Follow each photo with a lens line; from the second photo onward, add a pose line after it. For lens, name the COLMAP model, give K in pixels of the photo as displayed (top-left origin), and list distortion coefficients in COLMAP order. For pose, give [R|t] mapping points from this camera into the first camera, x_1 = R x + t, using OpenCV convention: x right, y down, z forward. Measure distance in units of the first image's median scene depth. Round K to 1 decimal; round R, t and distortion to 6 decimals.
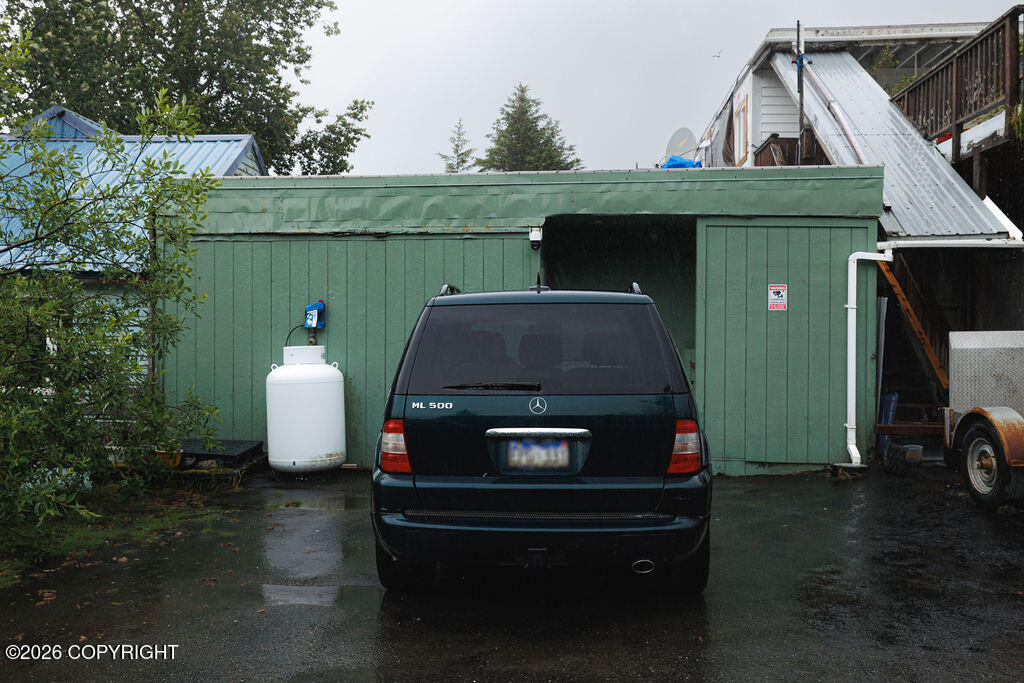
lens RADIAL K [[914.2, 0, 512.0], [0, 914.2, 341.5], [0, 0, 1]] dist [0.007383, -0.010581]
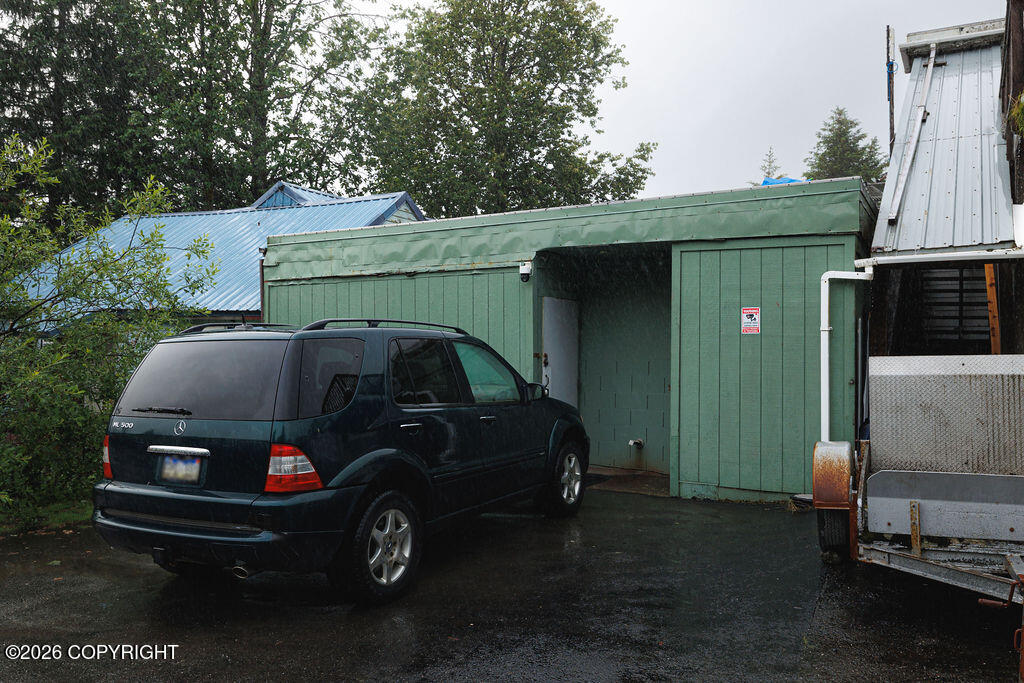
lens RADIAL K [[824.6, 0, 512.0], [0, 824.6, 341.5], [0, 0, 1]] dist [0.007243, -0.003936]
pose [[0.918894, -0.010969, -0.394351, 0.398817], [0.003197, 0.999788, -0.020358, -0.008651], [0.394491, 0.017446, 0.918734, 0.086774]]
